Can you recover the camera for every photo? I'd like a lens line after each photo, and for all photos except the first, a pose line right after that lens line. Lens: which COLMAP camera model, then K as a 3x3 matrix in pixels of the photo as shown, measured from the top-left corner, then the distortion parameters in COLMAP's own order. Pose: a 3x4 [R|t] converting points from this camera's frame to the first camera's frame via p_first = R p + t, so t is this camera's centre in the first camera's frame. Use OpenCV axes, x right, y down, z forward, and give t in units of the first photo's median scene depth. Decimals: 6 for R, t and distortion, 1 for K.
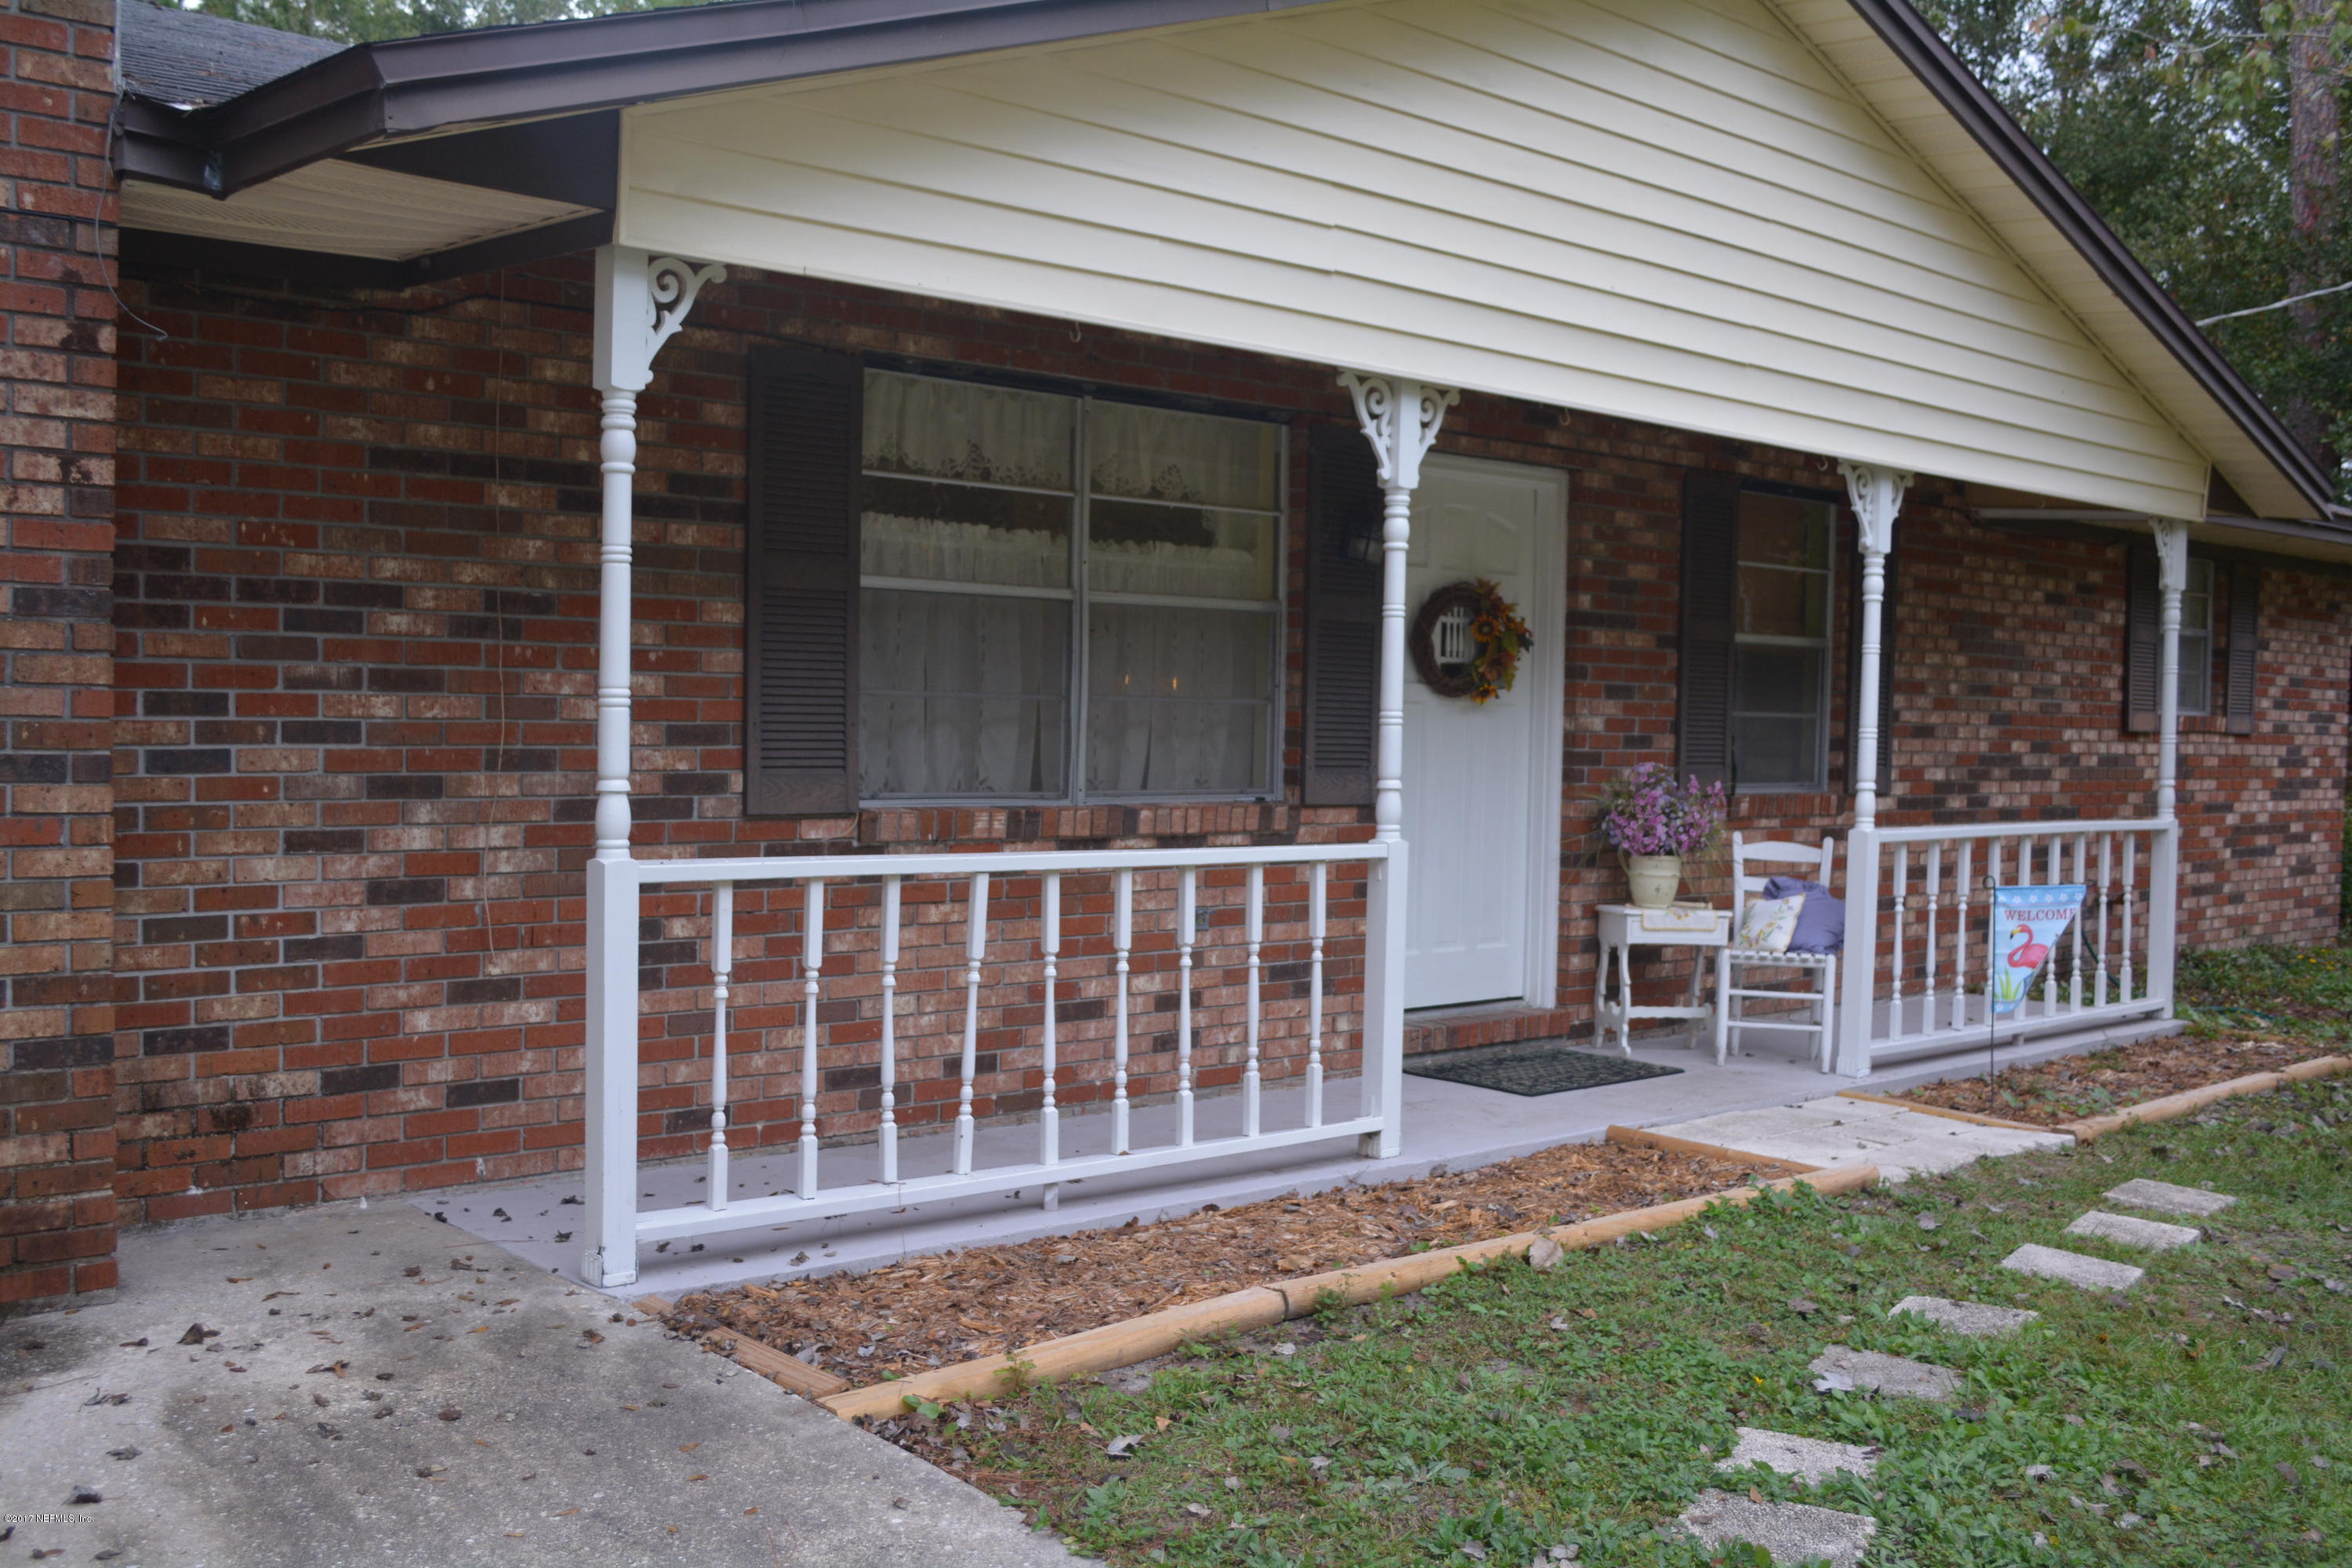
lens RADIAL K [[2289.1, 0, 1176.0], [0, 2289.1, 784.0], [0, 0, 1]] dist [-0.062979, -0.000213]
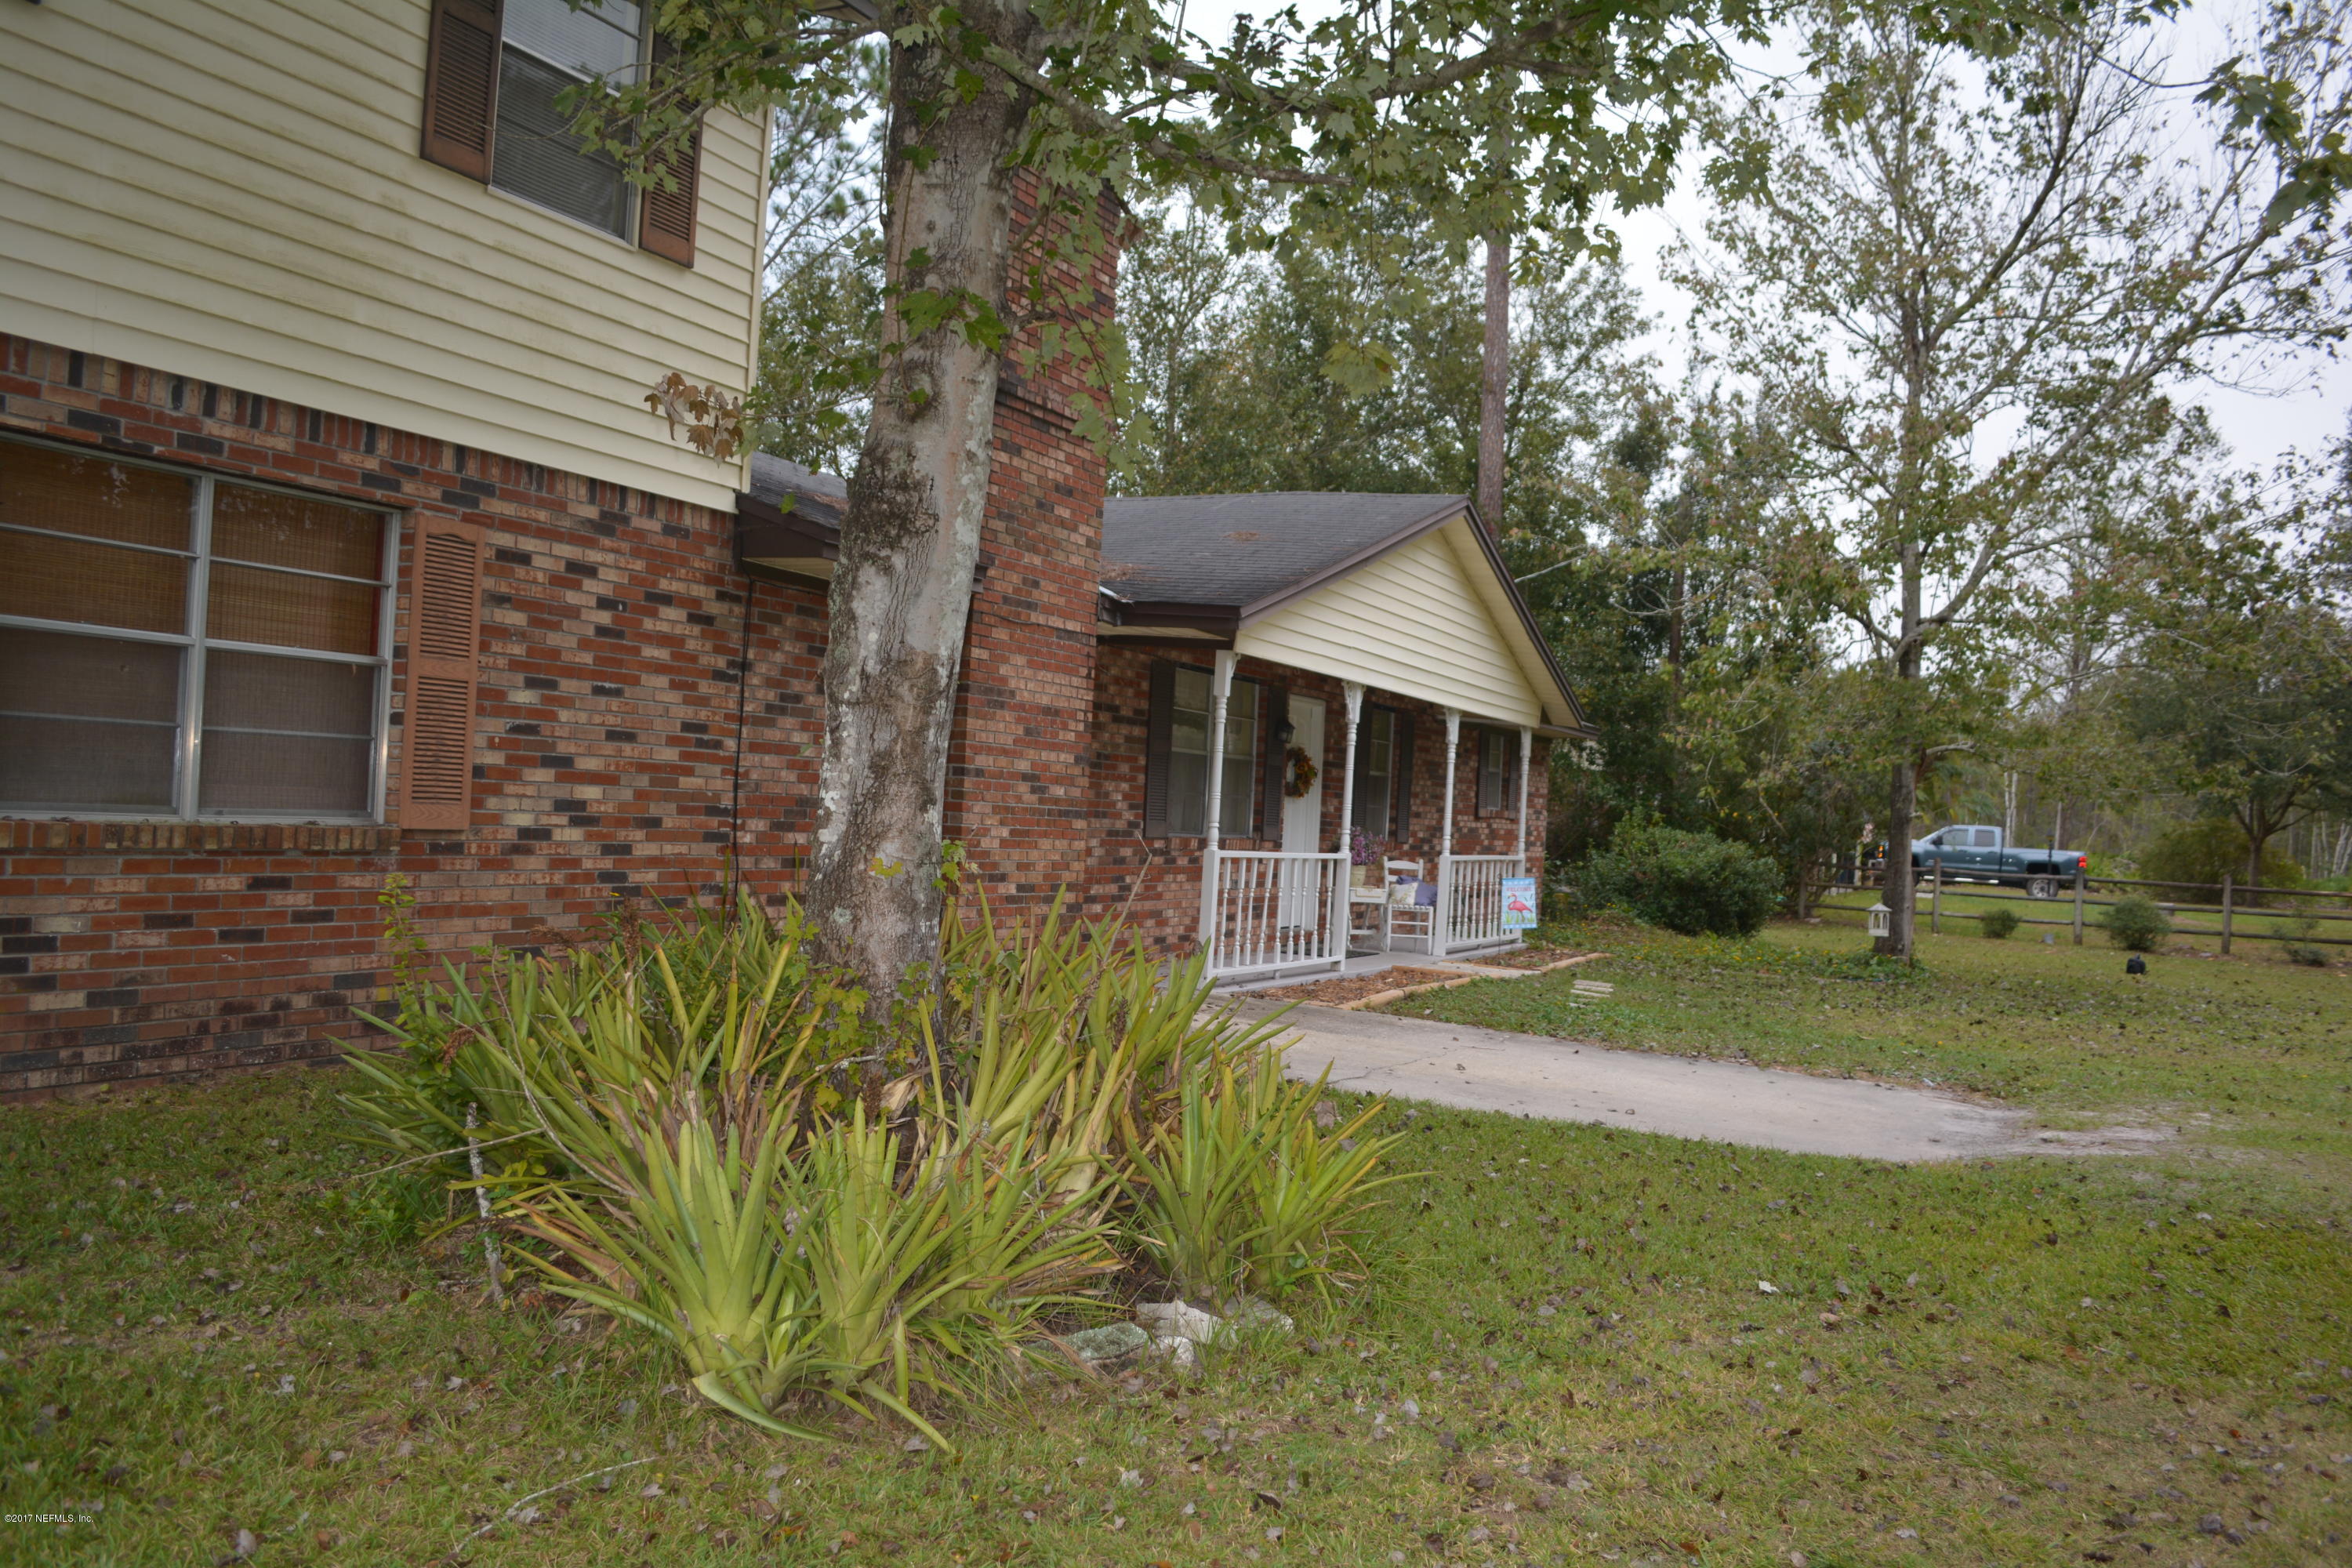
lens RADIAL K [[1909.8, 0, 1176.0], [0, 1909.8, 784.0], [0, 0, 1]] dist [-0.080669, 0.007738]
pose [[0.923838, 0.034252, 0.381248, -0.727756], [-0.022658, 0.999135, -0.034859, 0.020468], [-0.382112, 0.023566, 0.923815, -0.765241]]
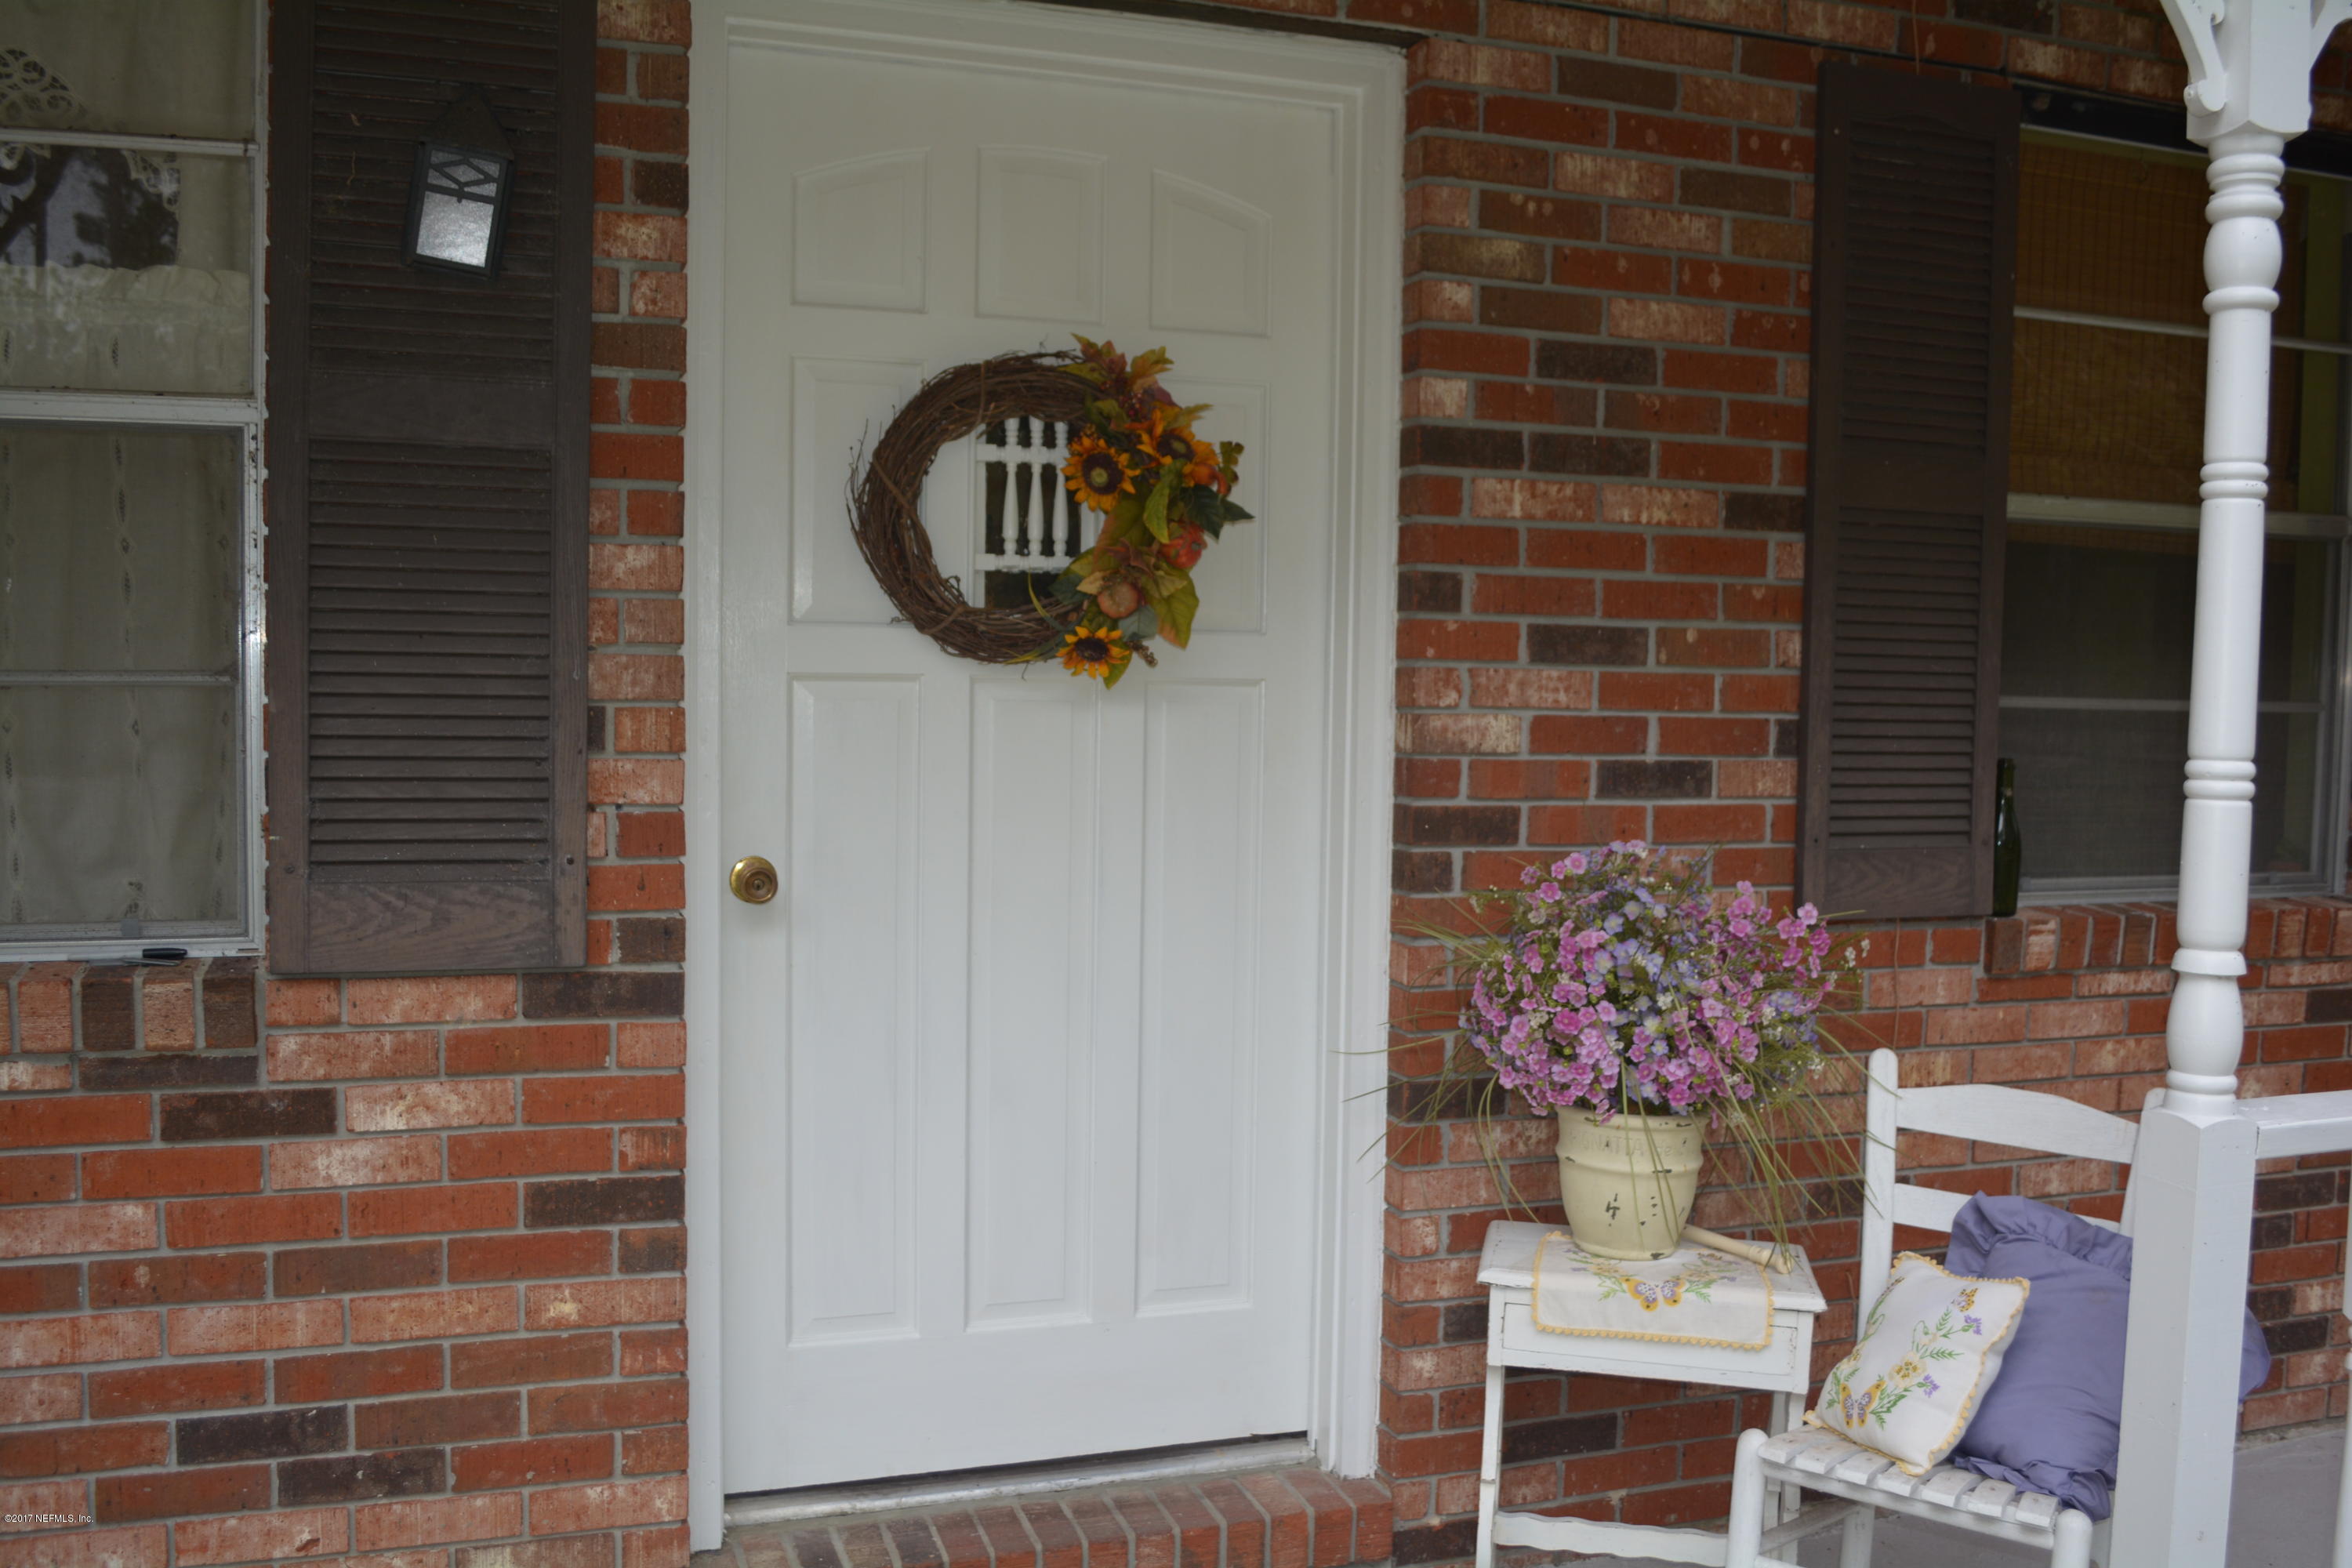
lens RADIAL K [[2058.6, 0, 1176.0], [0, 2058.6, 784.0], [0, 0, 1]] dist [-0.077655, 0.021858]
pose [[0.922494, 0.014927, -0.385722, 0.270651], [-0.009142, 0.999817, 0.016826, -0.023586], [0.385902, -0.011996, 0.922462, 0.689733]]
